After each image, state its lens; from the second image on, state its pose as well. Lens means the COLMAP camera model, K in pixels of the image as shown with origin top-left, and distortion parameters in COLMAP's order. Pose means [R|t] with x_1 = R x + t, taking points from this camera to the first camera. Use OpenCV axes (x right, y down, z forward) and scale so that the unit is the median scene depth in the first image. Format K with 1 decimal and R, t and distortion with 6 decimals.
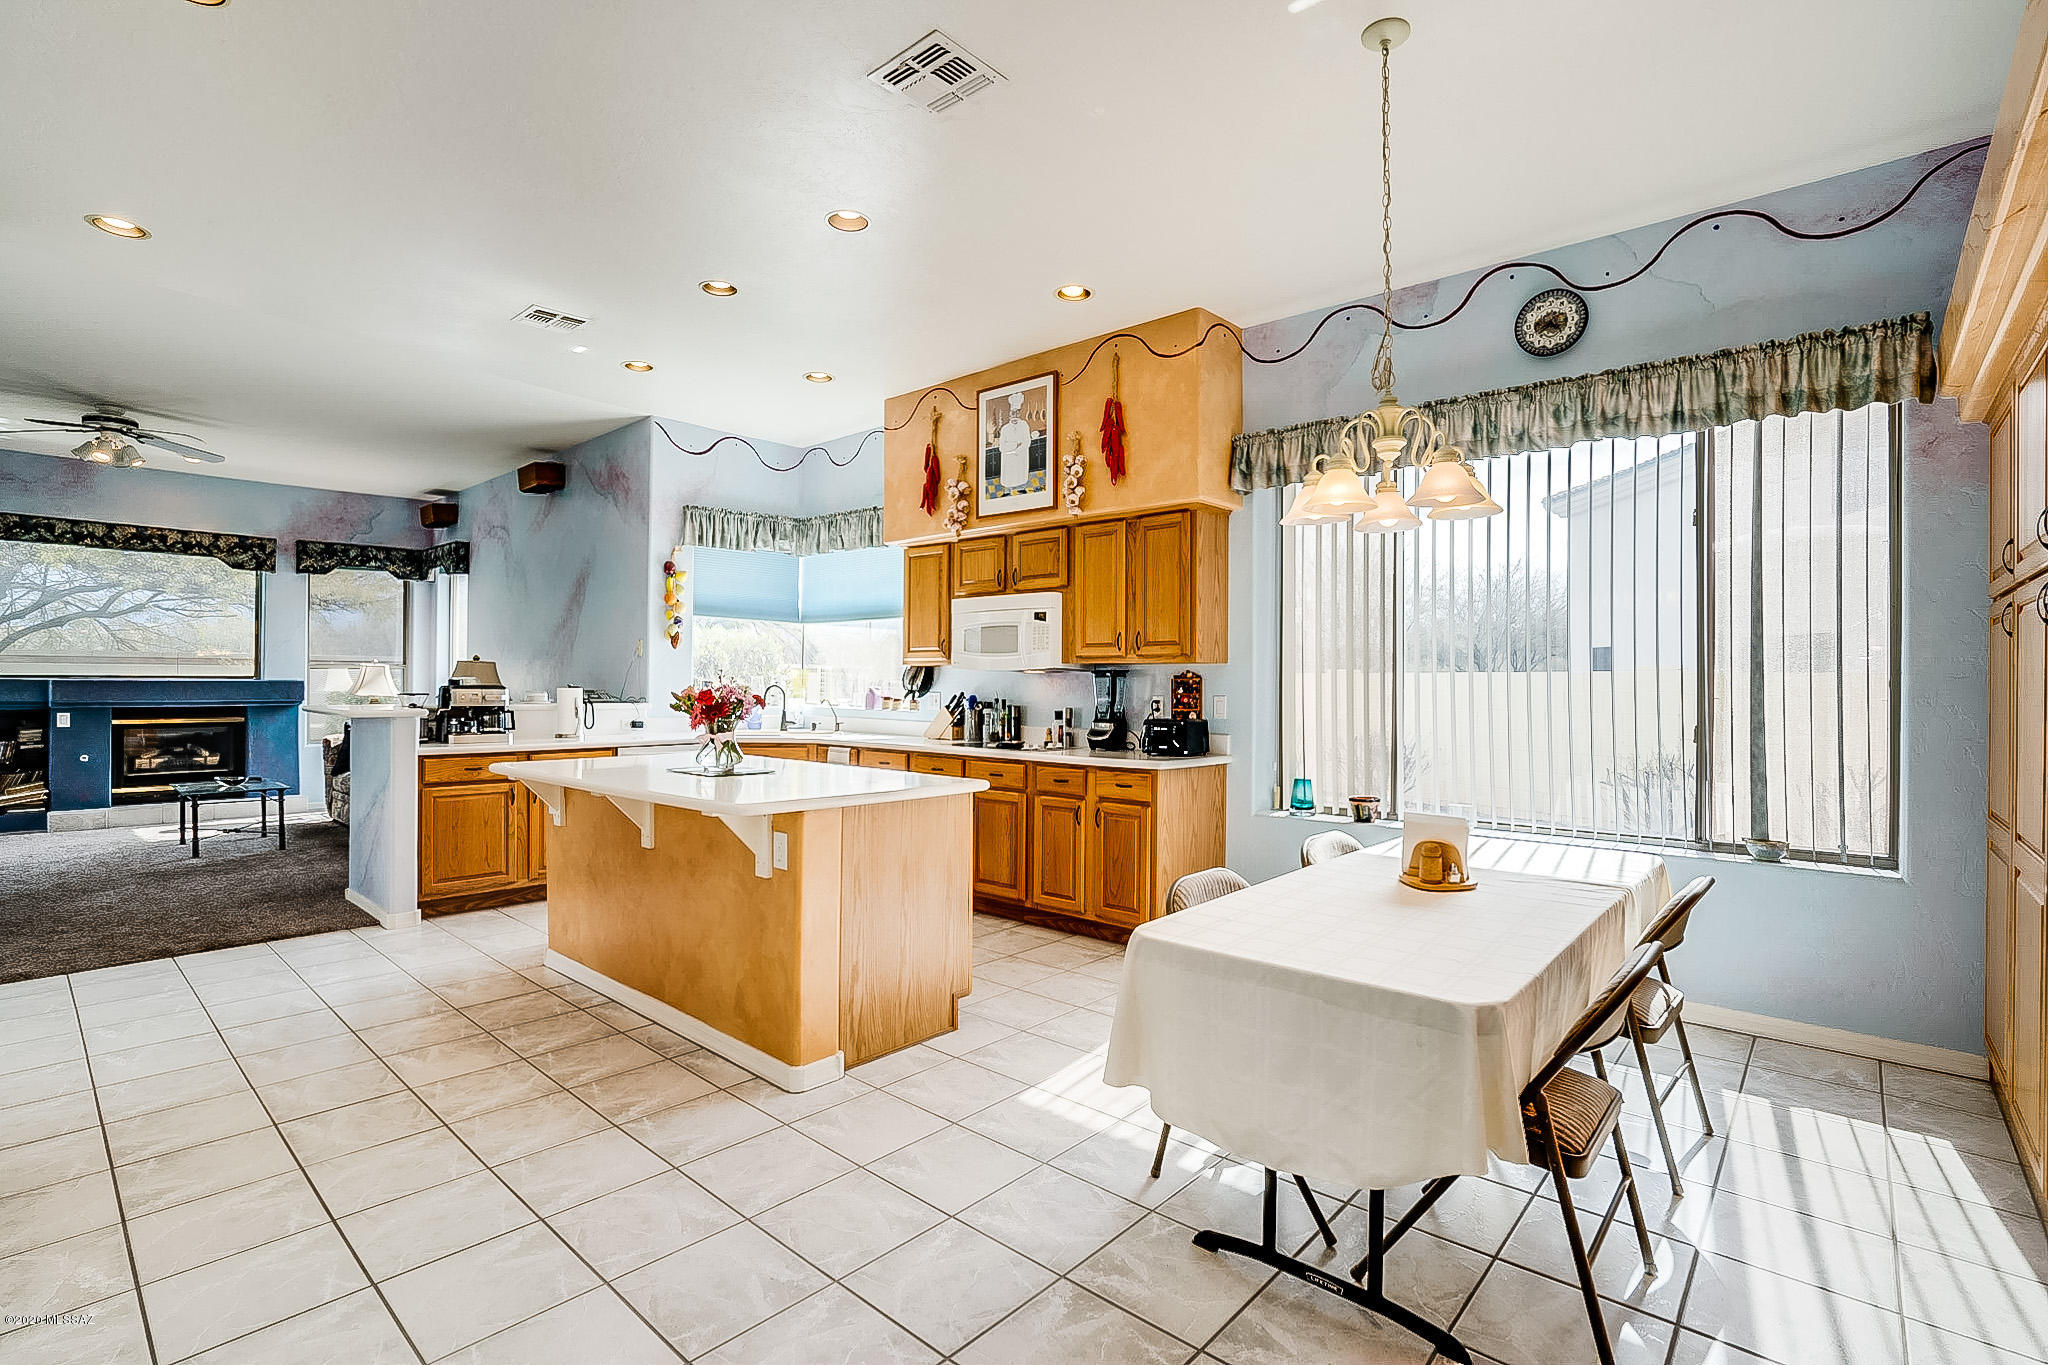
lens RADIAL K [[954.3, 0, 1023.2], [0, 954.3, 674.0], [0, 0, 1]] dist [-0.065398, 0.027443]
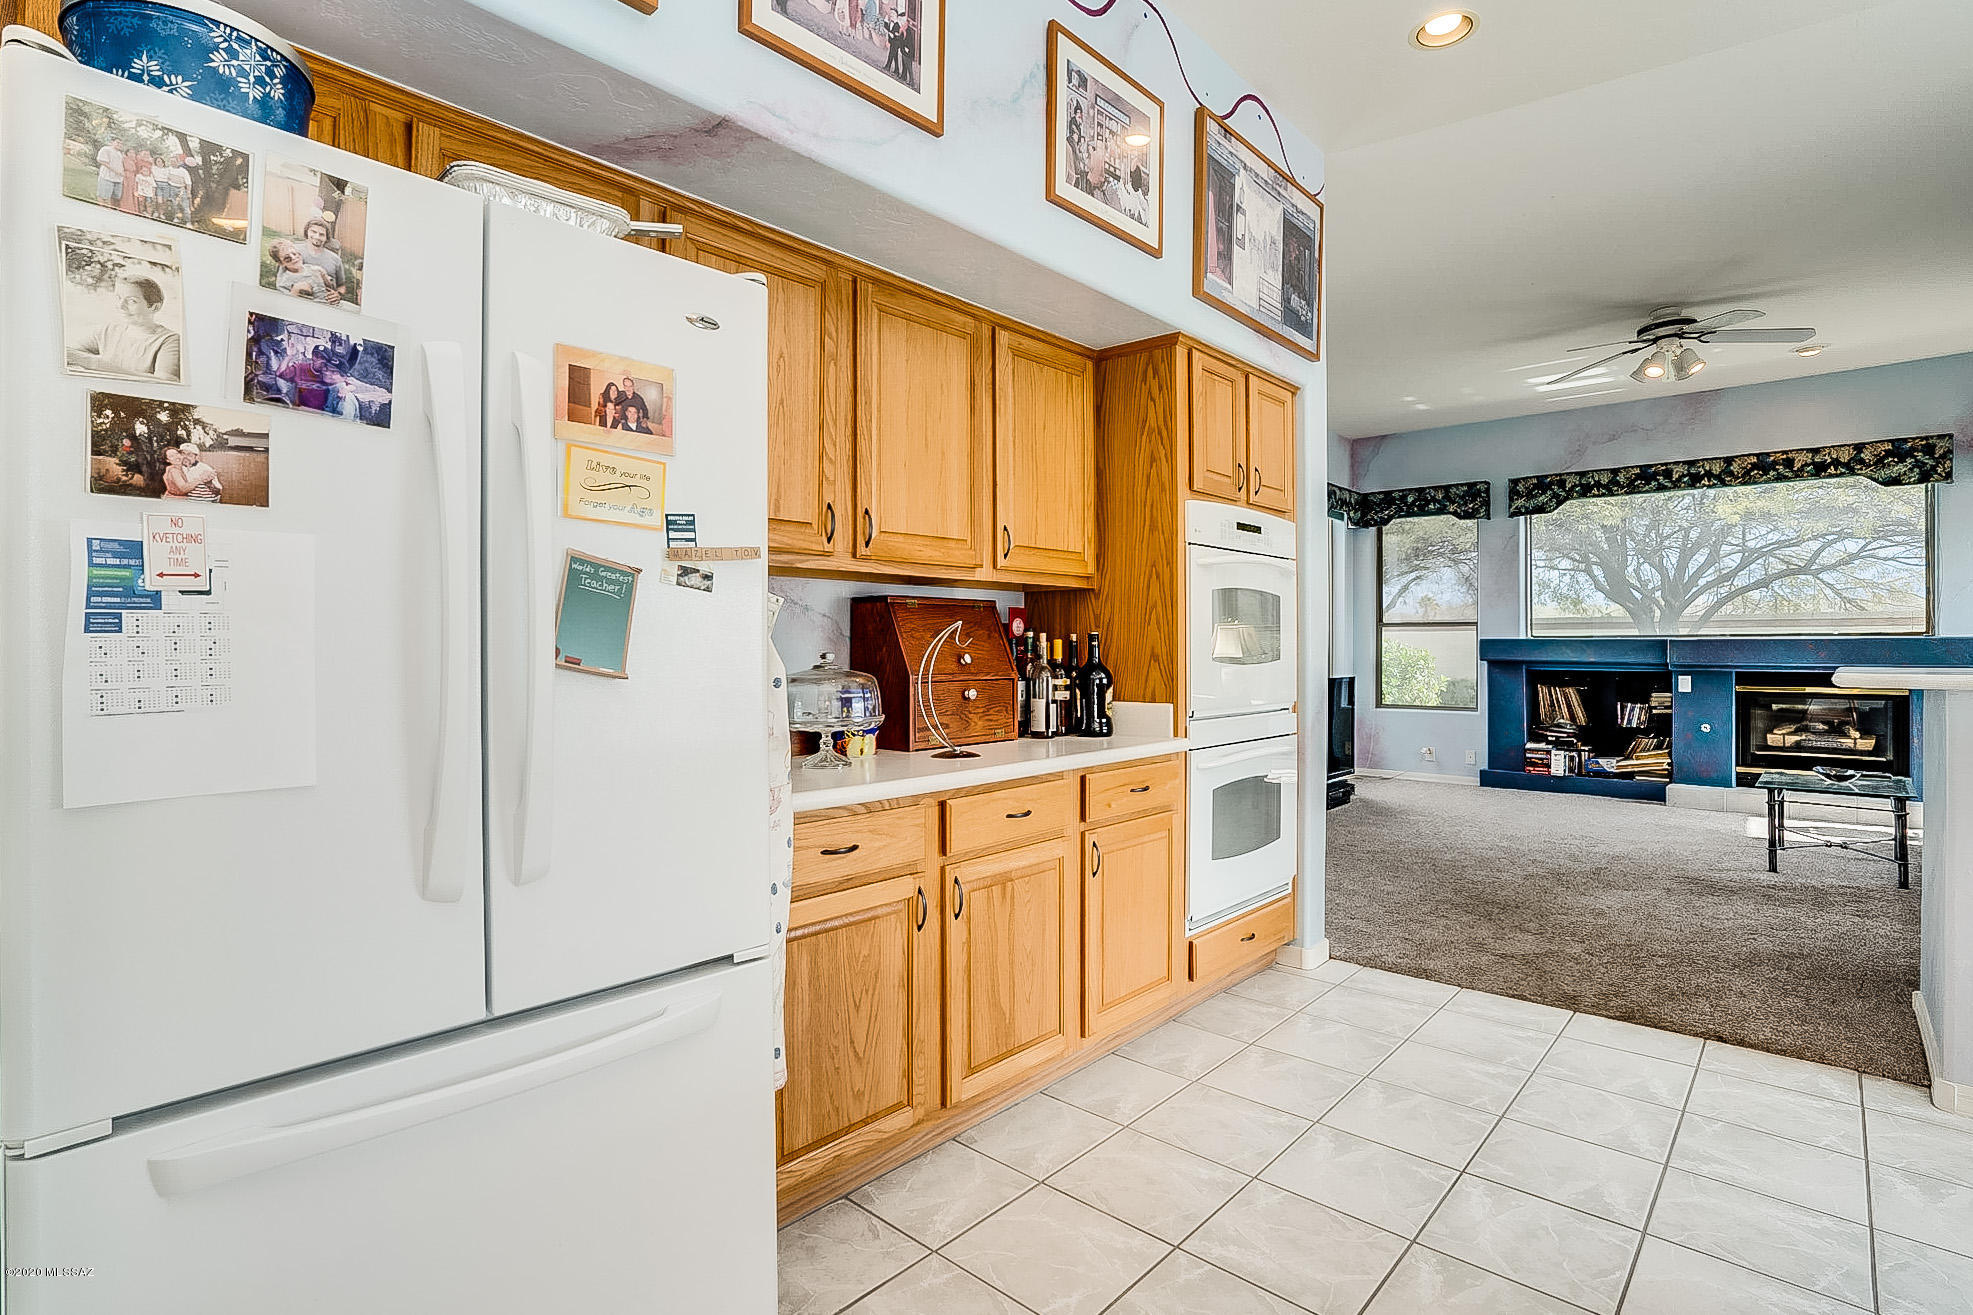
lens RADIAL K [[954.4, 0, 922.0], [0, 954.4, 652.8], [0, 0, 1]] dist [-0.053261, 0.015157]
pose [[-0.049918, -0.001199, -0.998753, -0.121503], [0.010255, 0.999946, -0.001713, 0.016277], [0.998701, -0.010327, -0.049903, 0.364800]]
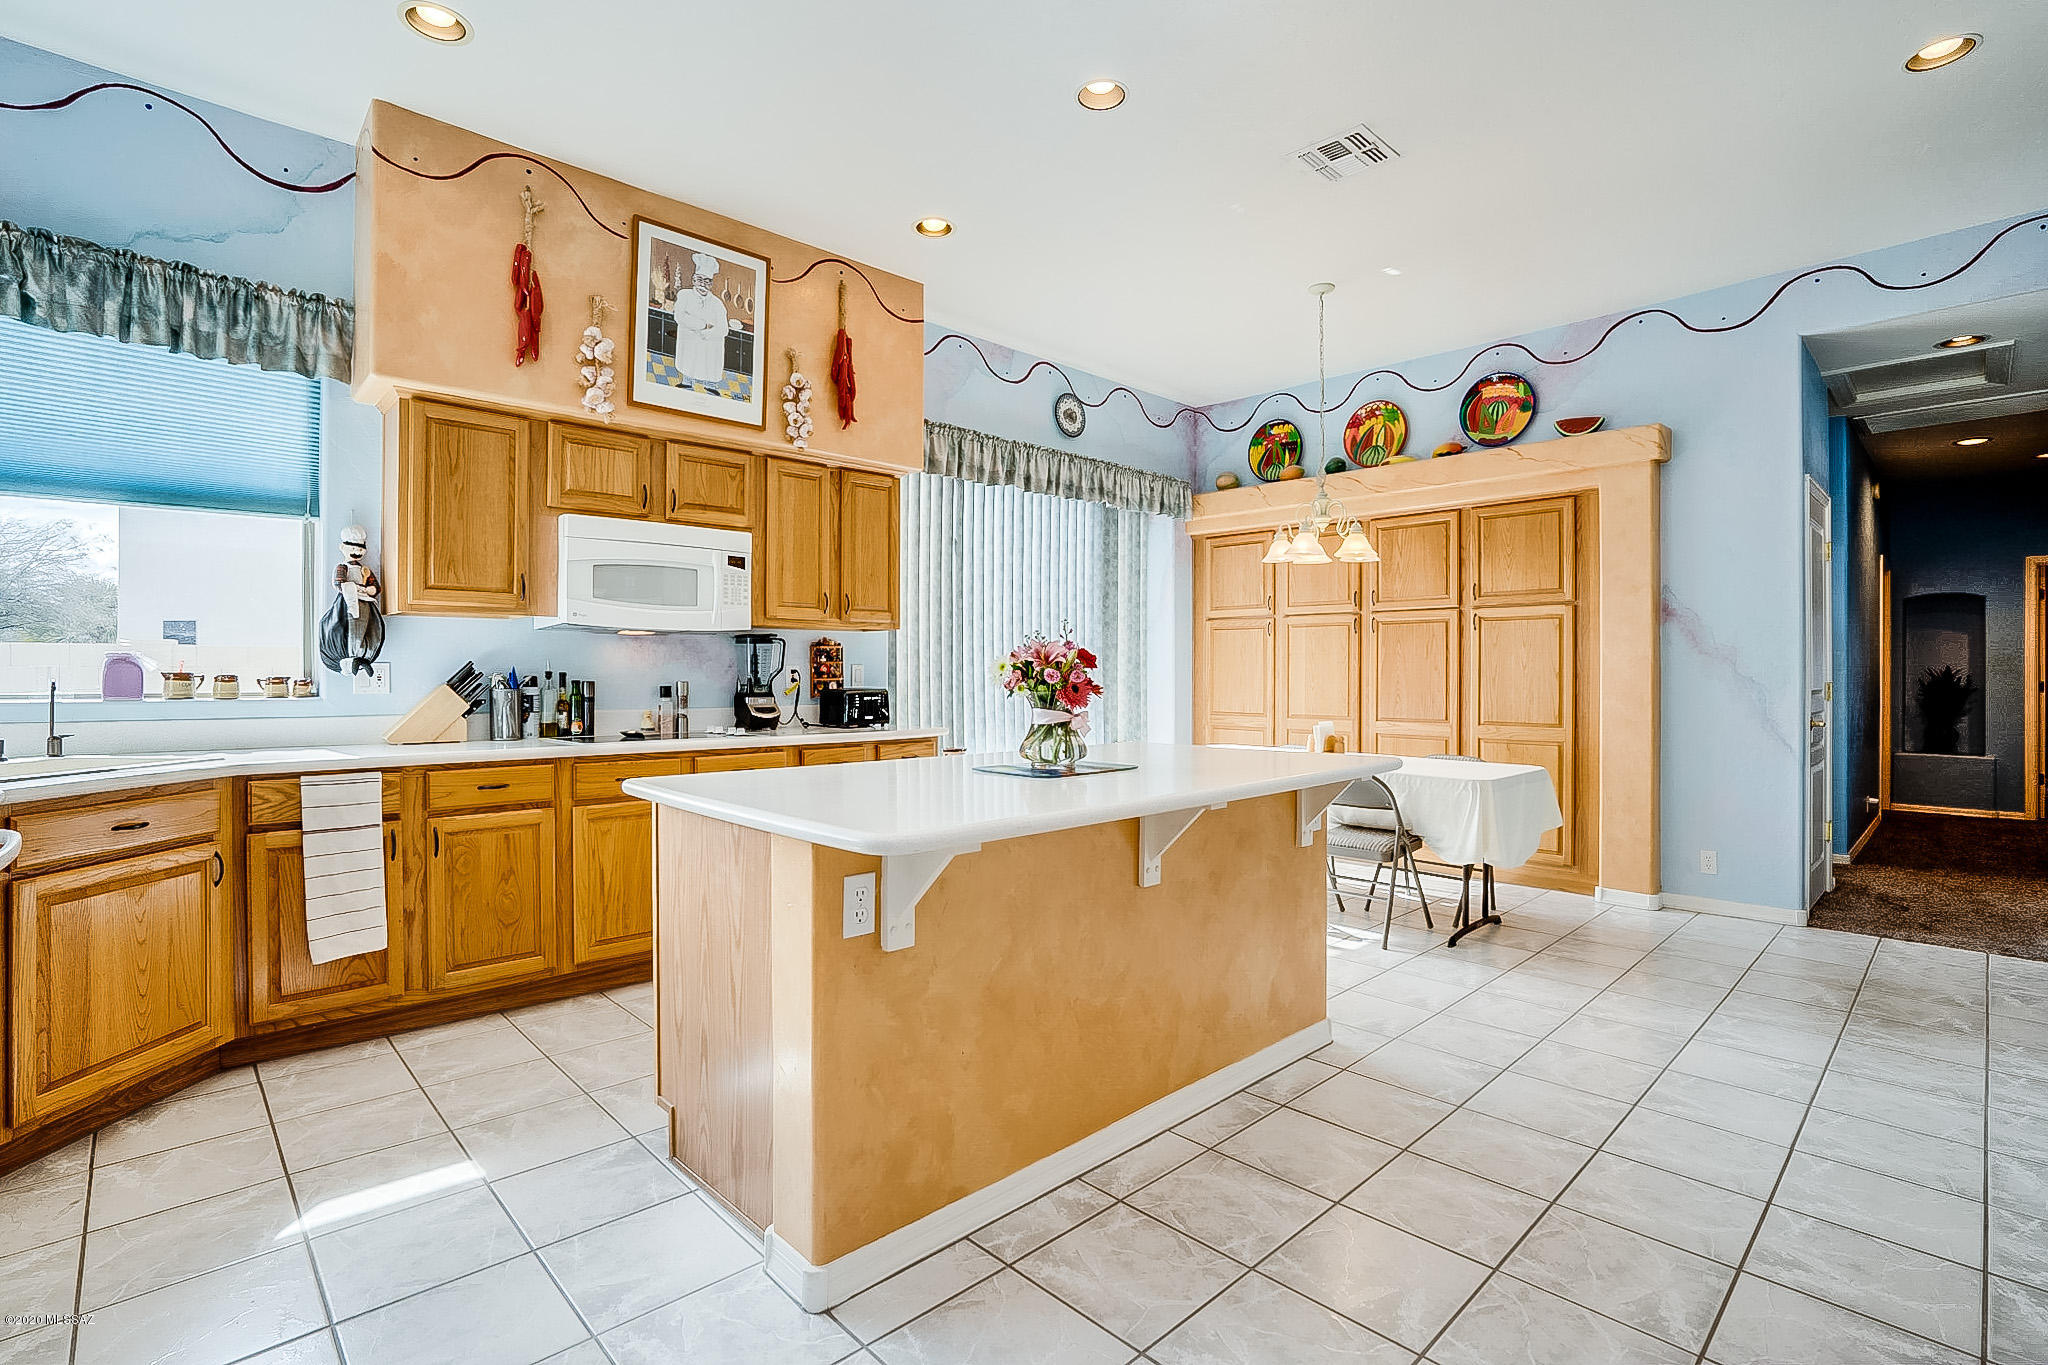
lens RADIAL K [[954.3, 0, 1023.2], [0, 954.3, 674.0], [0, 0, 1]] dist [-0.065398, 0.027443]
pose [[0.082898, -0.011114, 0.996496, -0.626731], [-0.011900, 0.999855, 0.012142, 0.015457], [-0.996487, -0.012865, 0.082754, 0.605457]]
